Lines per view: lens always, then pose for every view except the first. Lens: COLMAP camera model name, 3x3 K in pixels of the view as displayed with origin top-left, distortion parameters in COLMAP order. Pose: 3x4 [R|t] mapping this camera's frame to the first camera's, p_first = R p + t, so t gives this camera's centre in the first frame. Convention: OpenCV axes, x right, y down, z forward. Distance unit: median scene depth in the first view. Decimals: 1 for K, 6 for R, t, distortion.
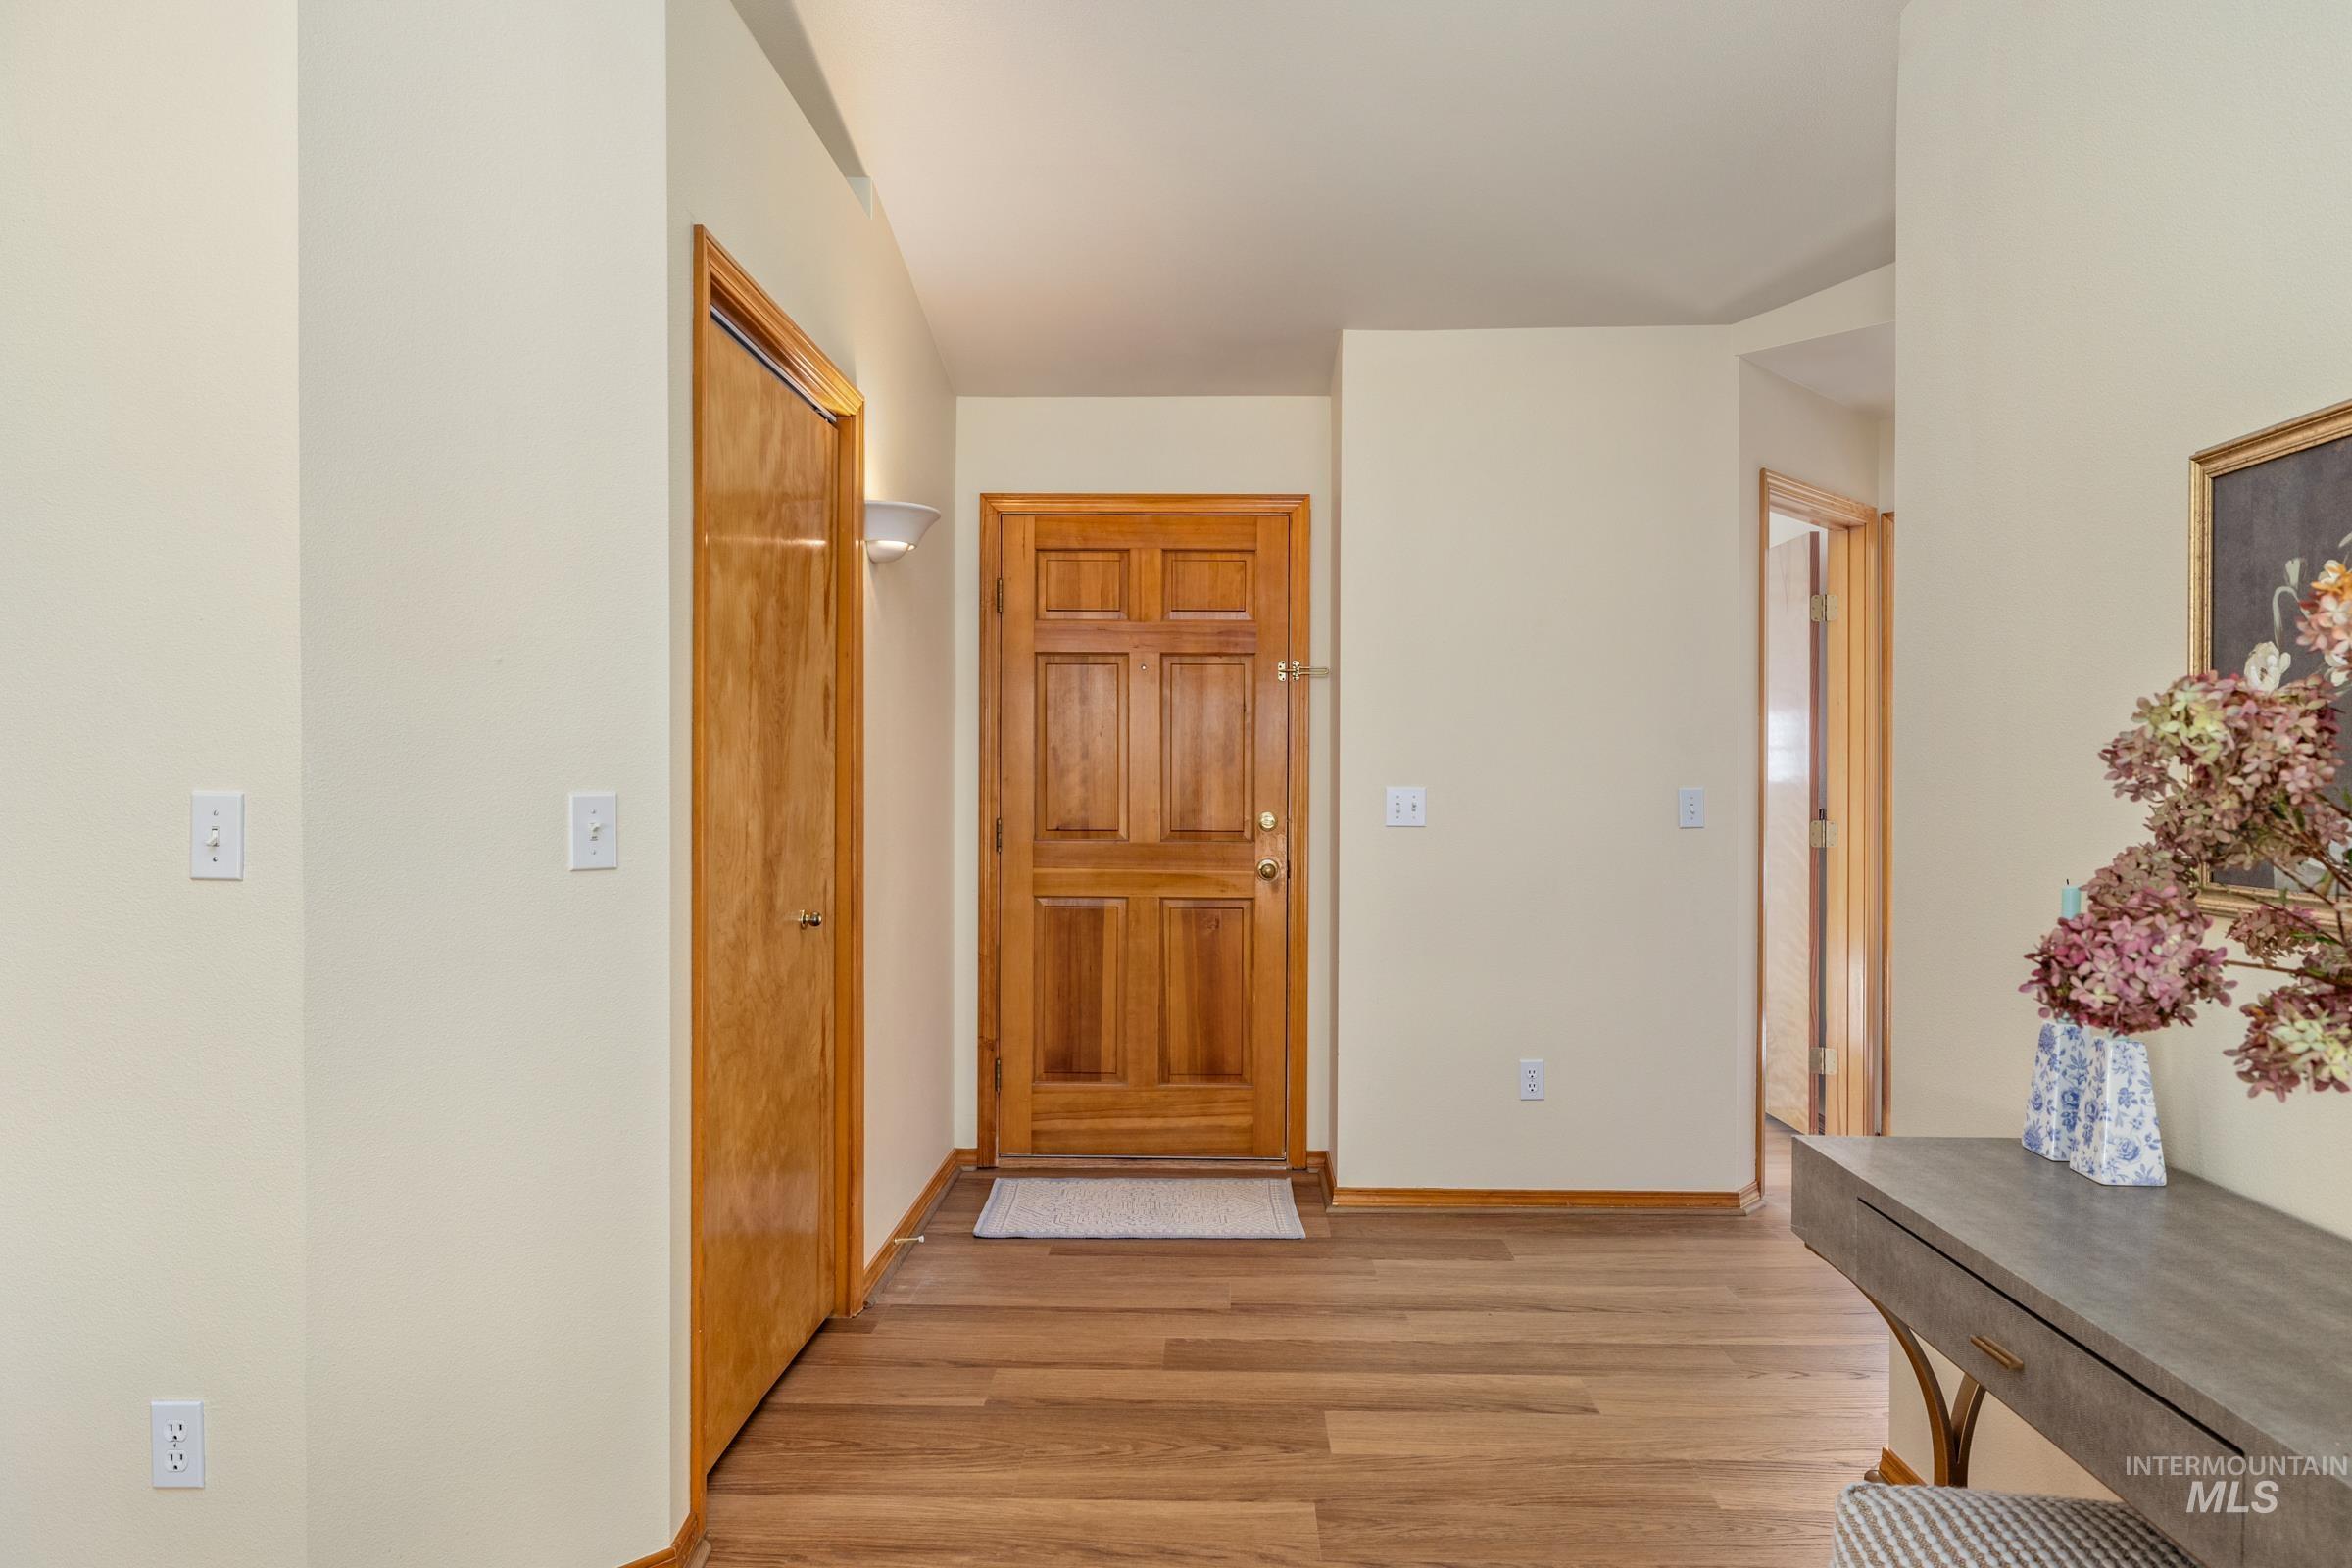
lens RADIAL K [[1436.4, 0, 1179.3], [0, 1436.4, 775.3], [0, 0, 1]] dist [-0.021295, -0.000131]
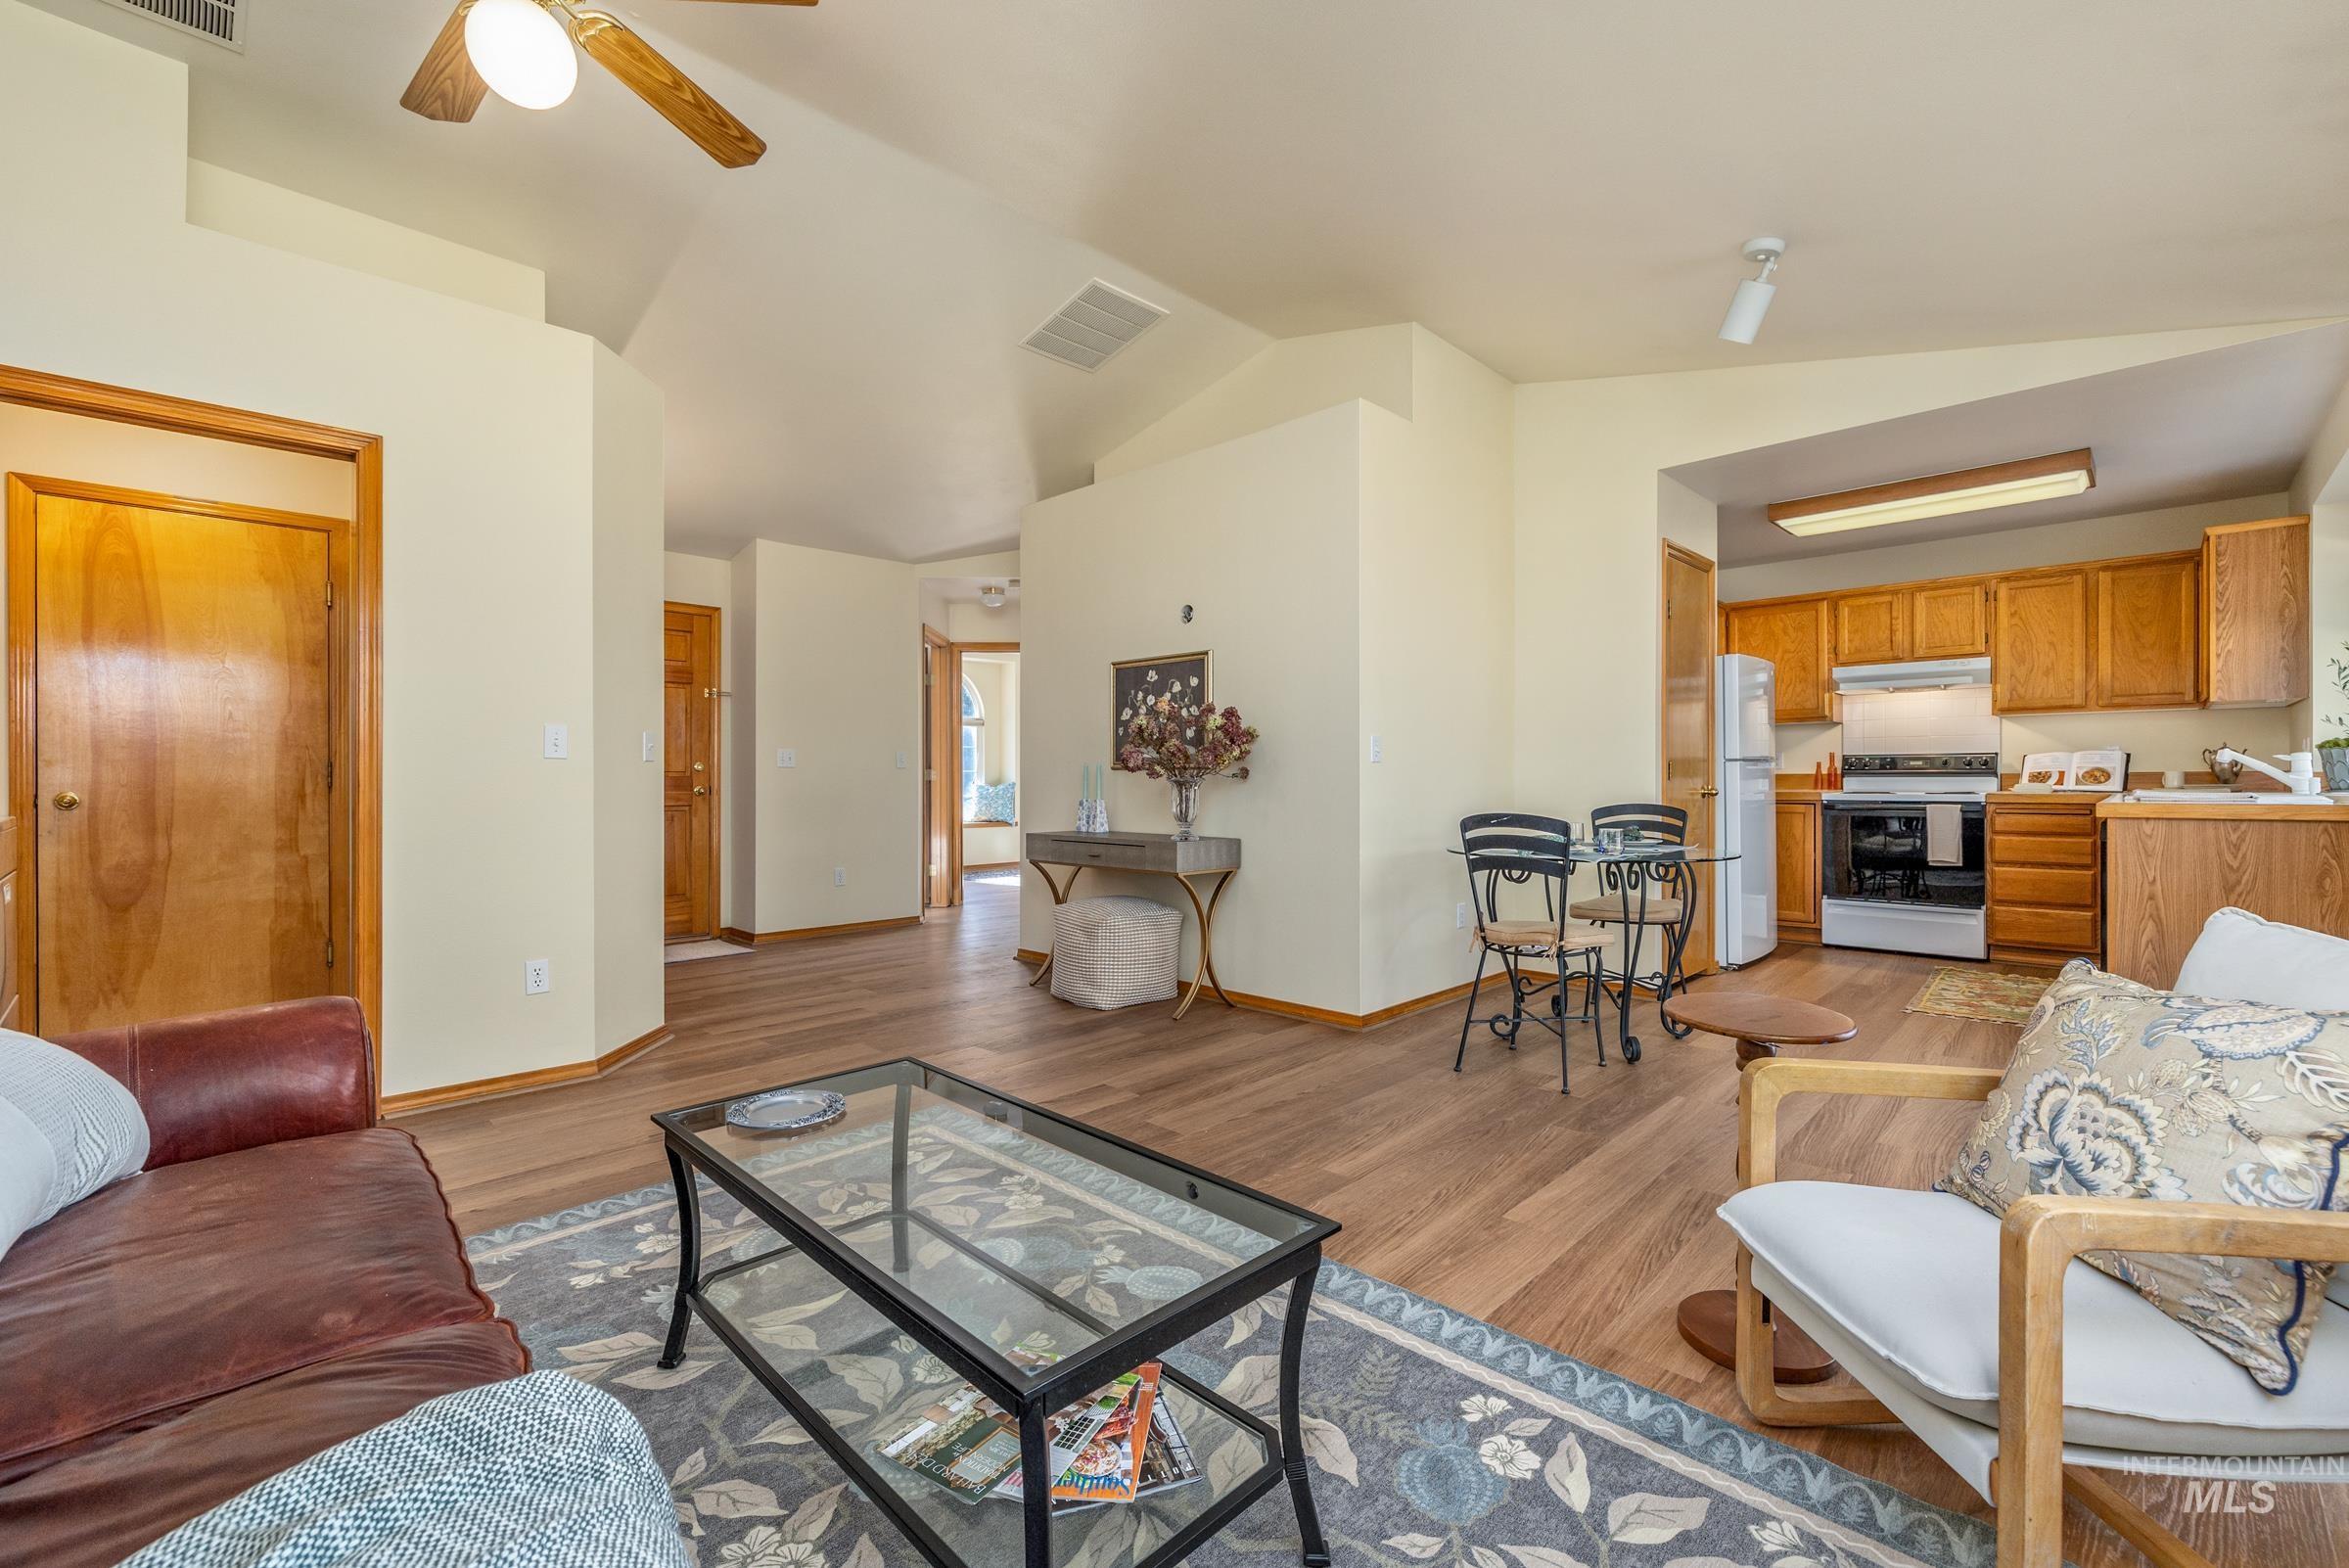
lens RADIAL K [[990.3, 0, 1172.5], [0, 990.3, 780.5], [0, 0, 1]] dist [-0.001922, 0.000336]
pose [[0.680254, -0.003404, 0.732968, -0.510883], [-0.003683, 0.999961, 0.008062, 0.037849], [-0.732967, -0.008183, 0.680215, -0.438624]]
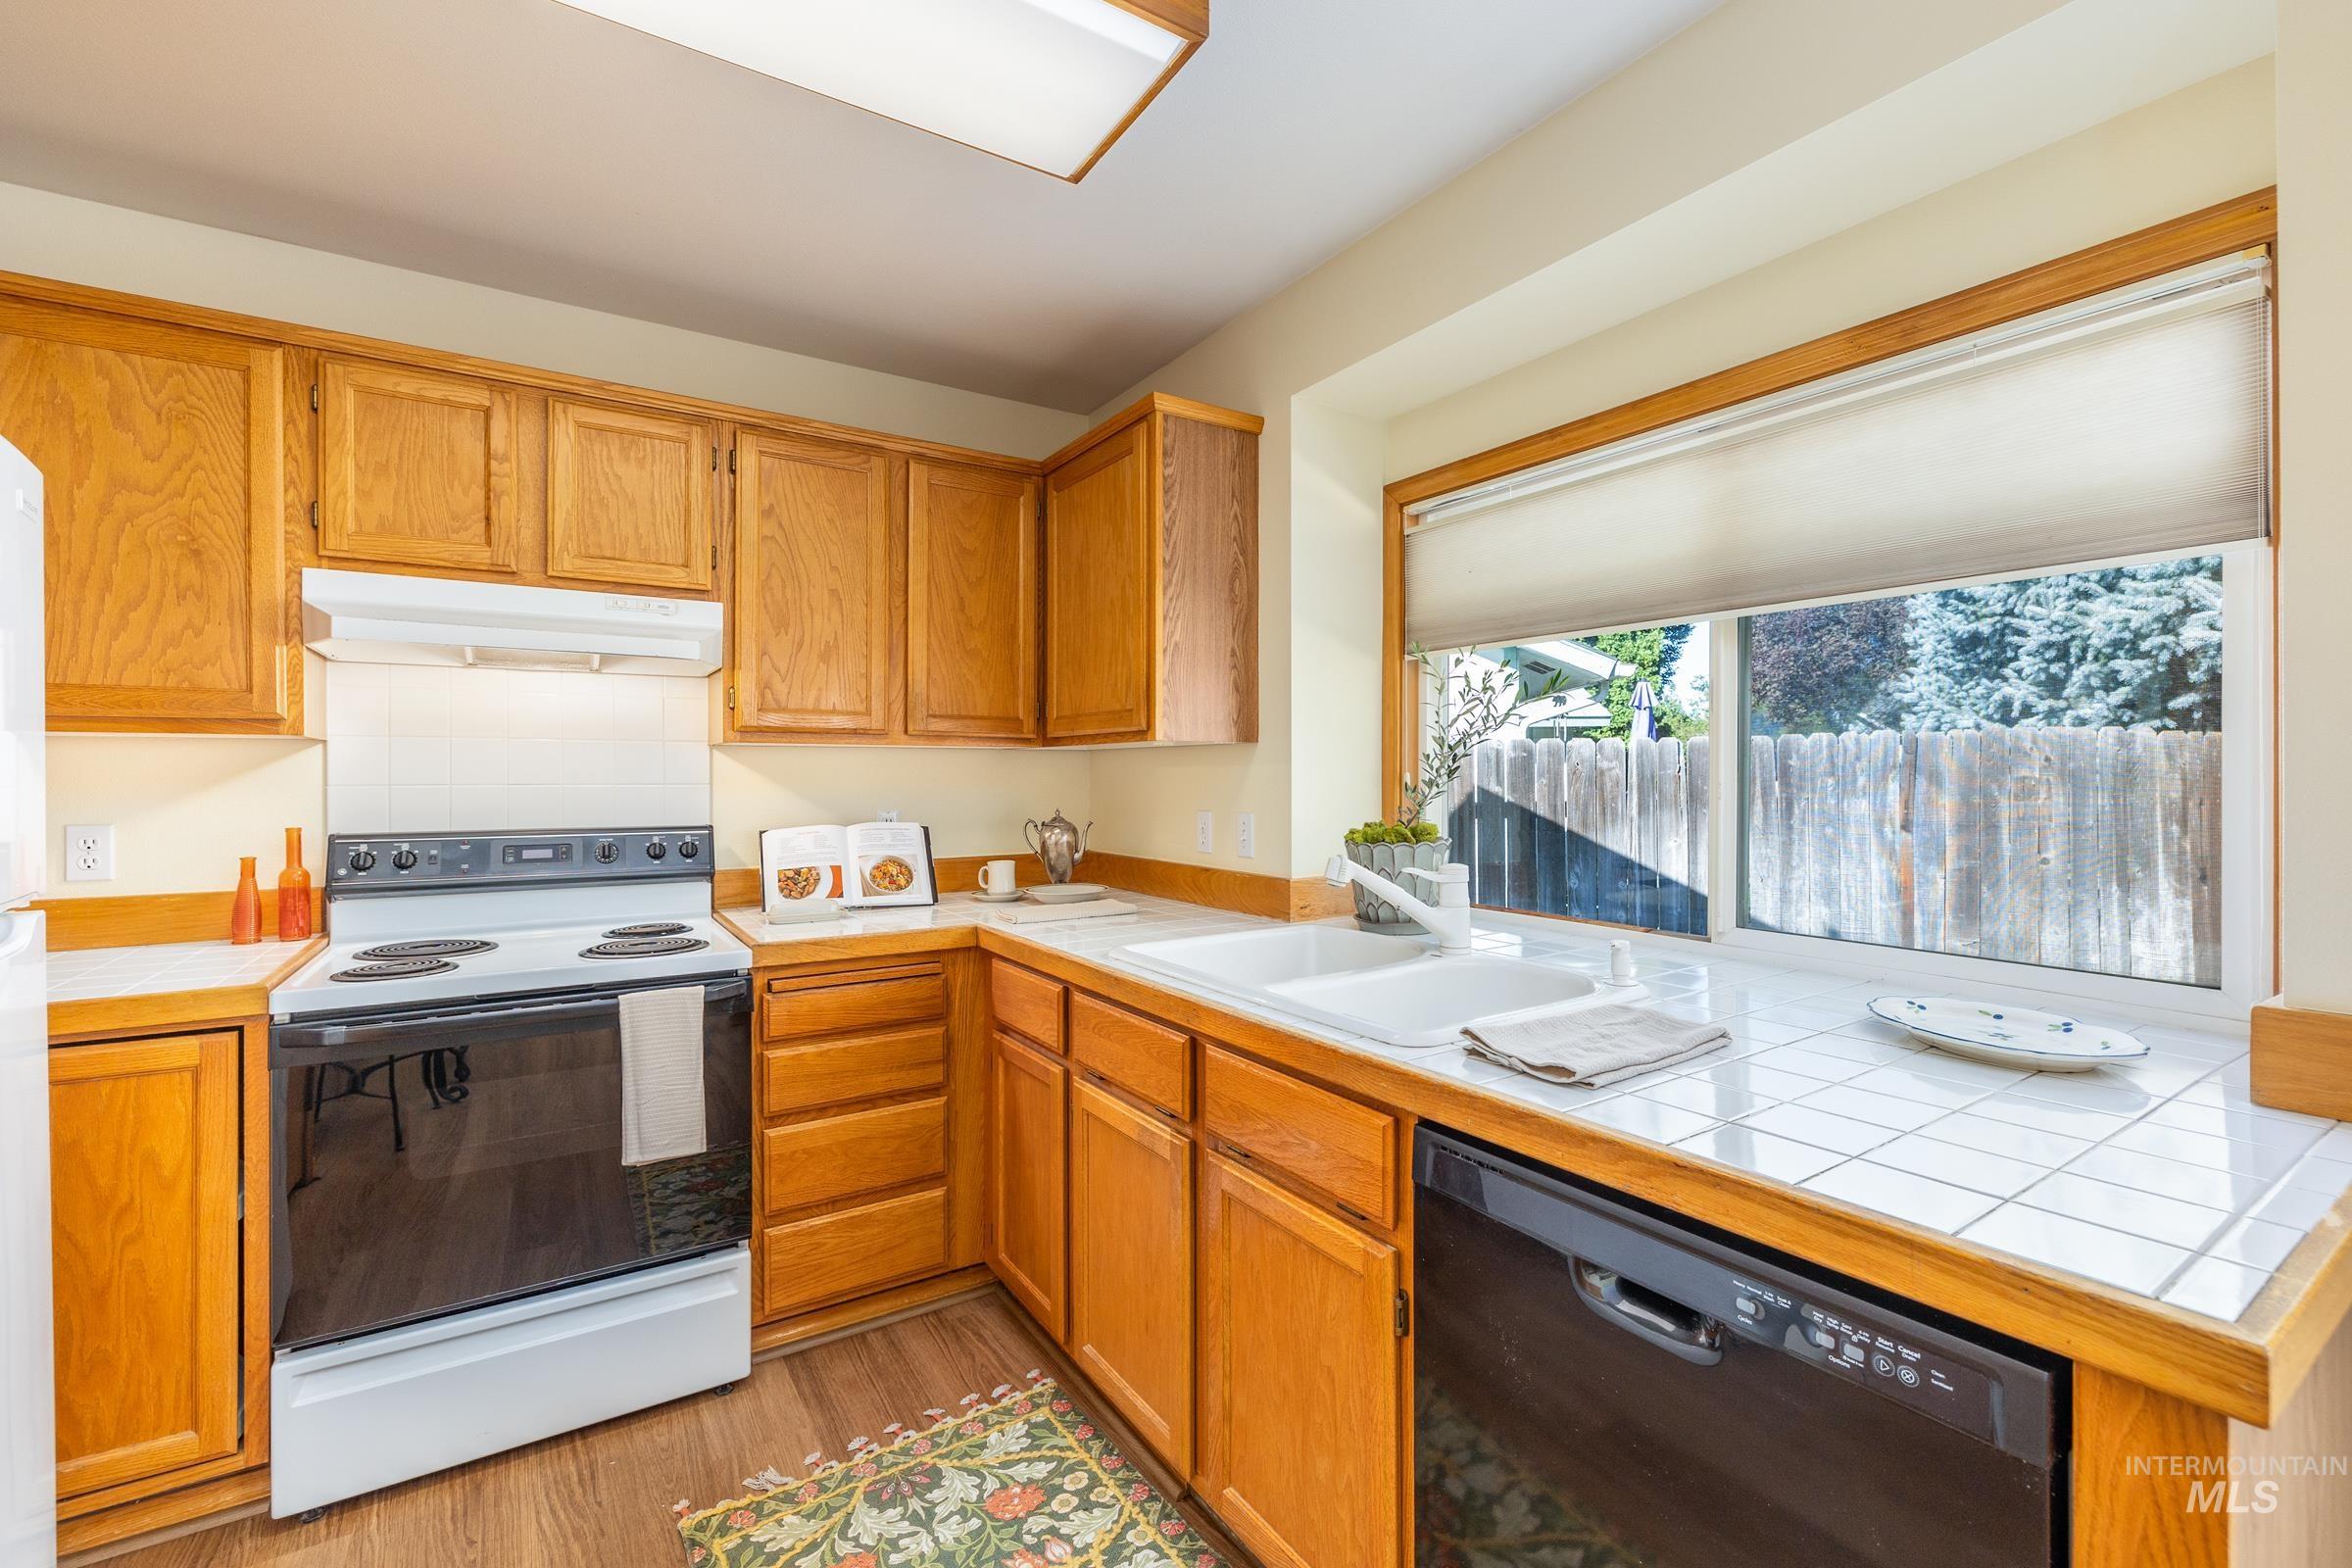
lens RADIAL K [[991.5, 0, 1169.3], [0, 991.5, 776.1], [0, 0, 1]] dist [-0.001922, 0.000336]
pose [[-0.570686, 0.004875, 0.821154, 0.530518], [-0.004227, 0.999952, -0.008874, -0.016084], [-0.821158, -0.008535, -0.570638, -0.242870]]
